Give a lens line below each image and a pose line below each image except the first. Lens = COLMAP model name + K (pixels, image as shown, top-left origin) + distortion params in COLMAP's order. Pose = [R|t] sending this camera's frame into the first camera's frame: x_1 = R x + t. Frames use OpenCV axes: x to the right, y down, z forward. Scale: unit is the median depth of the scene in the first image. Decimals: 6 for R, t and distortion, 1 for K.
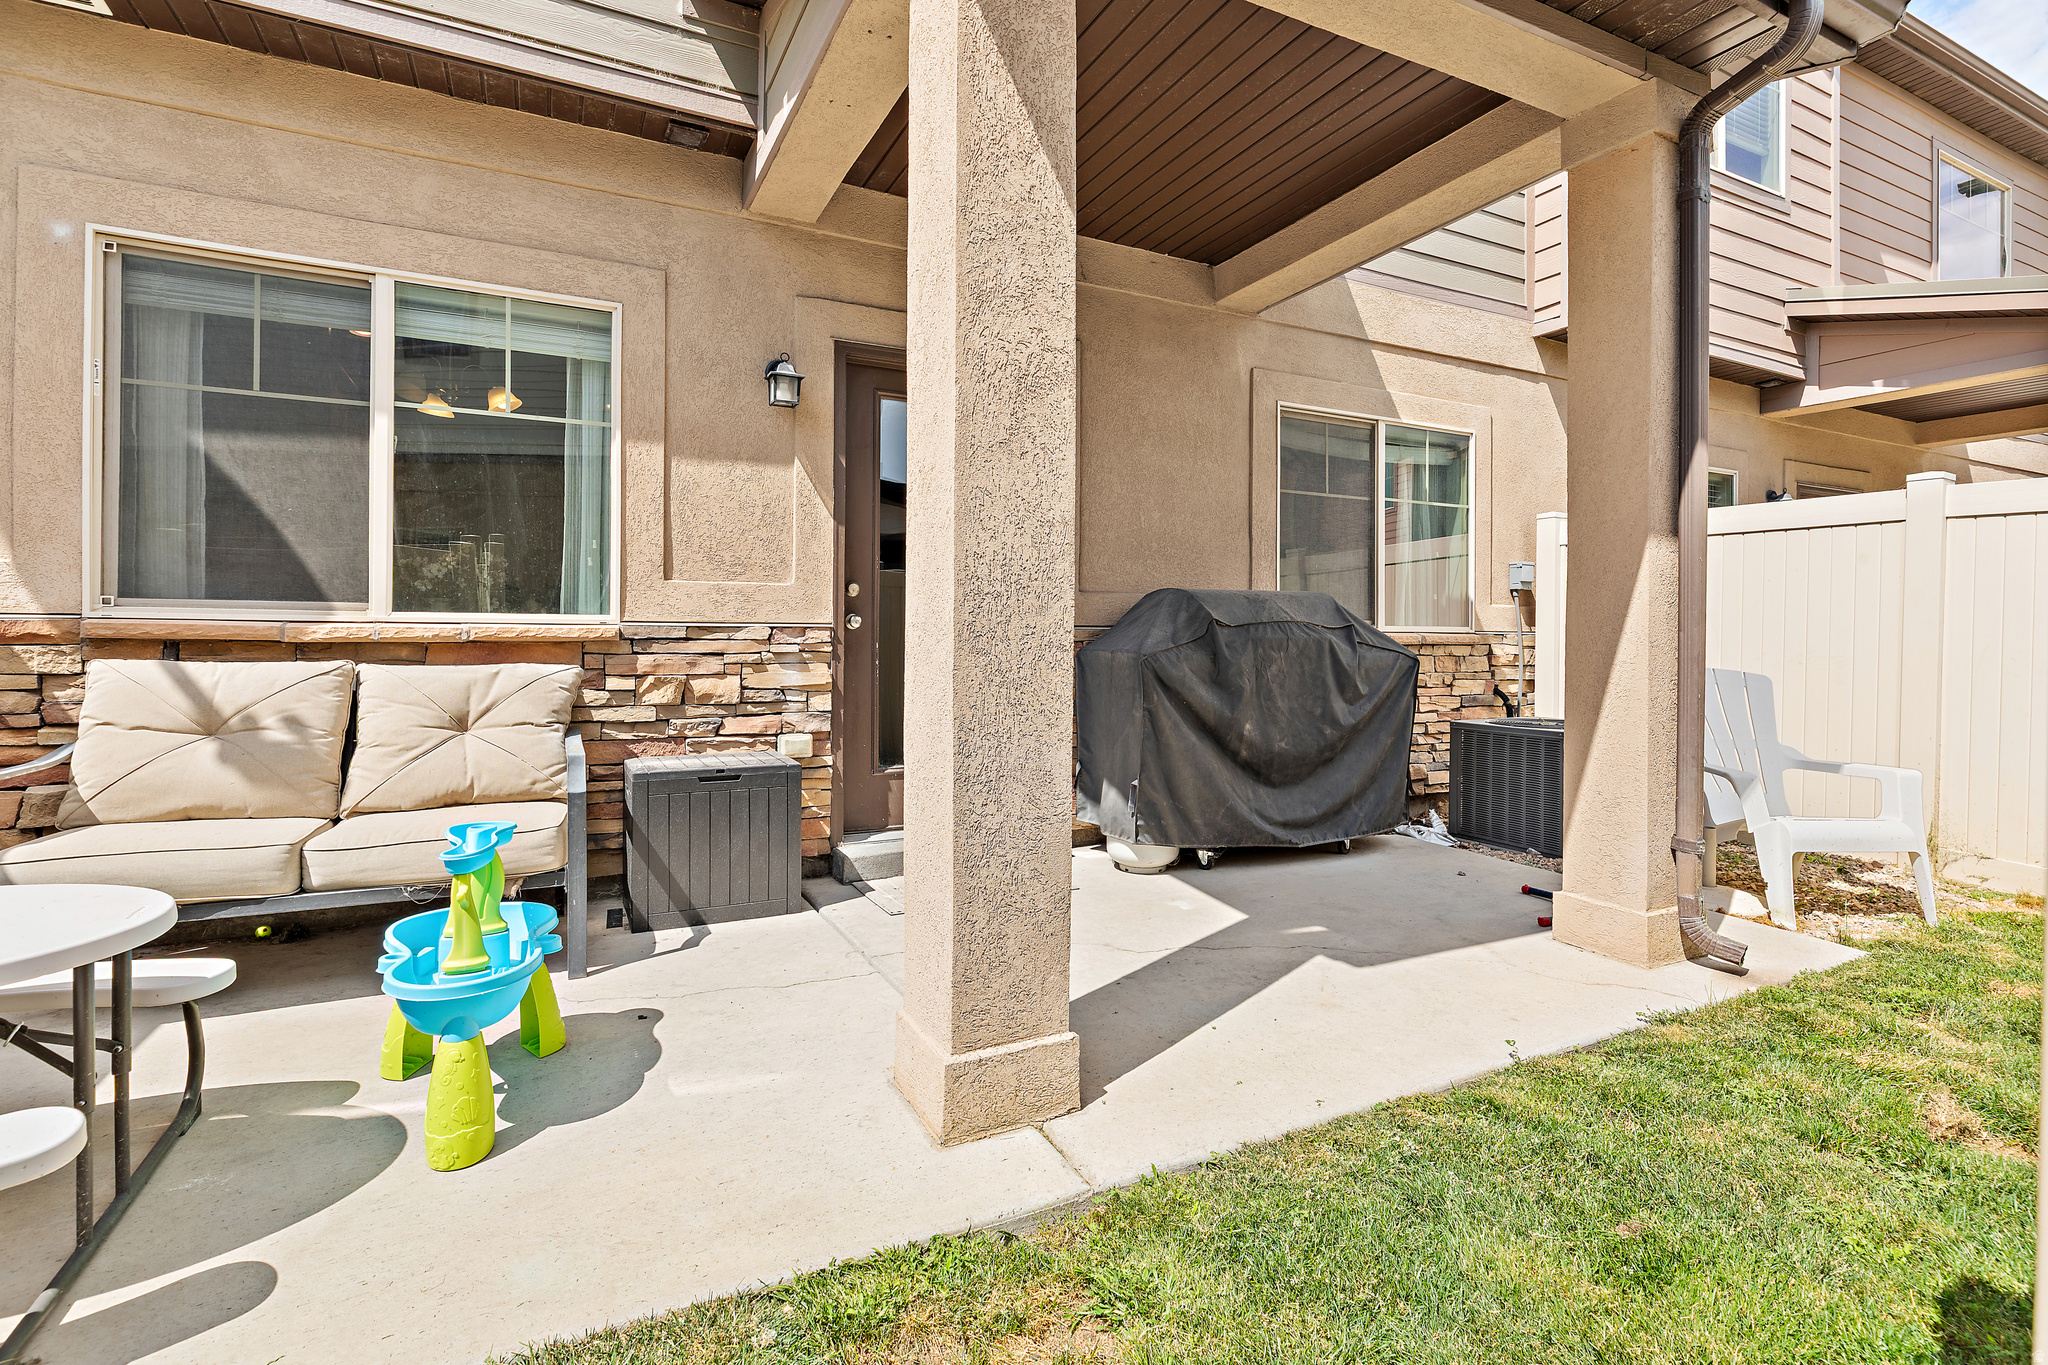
lens RADIAL K [[955.2, 0, 1026.7], [0, 955.2, 642.6], [0, 0, 1]] dist [-0.001128, 0.000325]
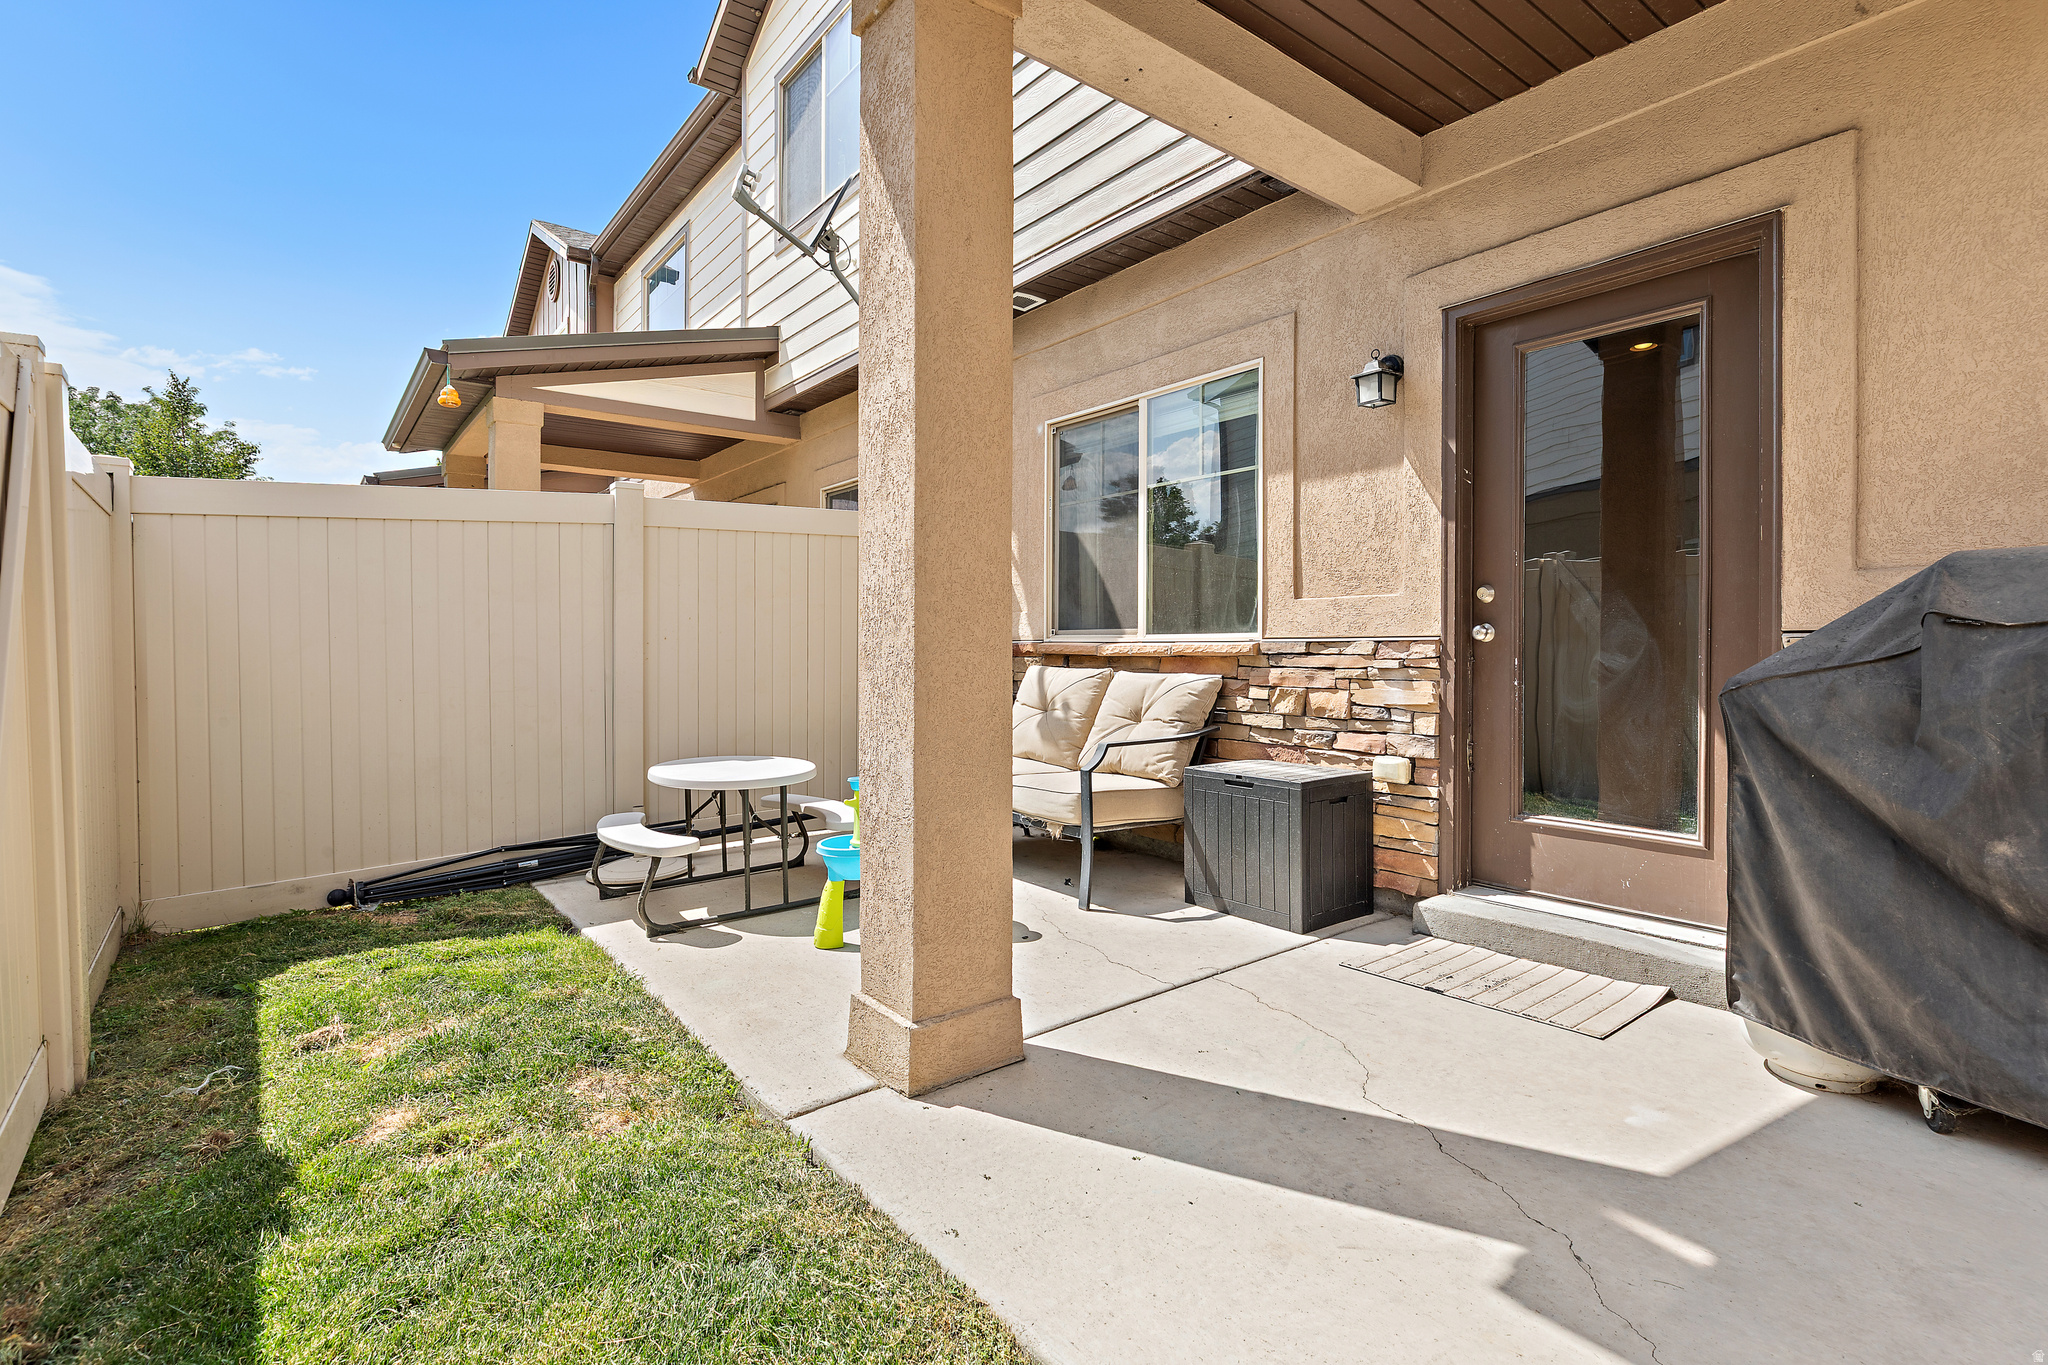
lens RADIAL K [[973.3, 0, 1074.4], [0, 973.3, 652.3], [0, 0, 1]] dist [-0.005823, -0.000291]
pose [[0.216930, -0.000380, -0.976187, 0.630728], [-0.000295, 1.000000, -0.000455, -0.004886], [0.976187, 0.000387, 0.216930, 0.514535]]
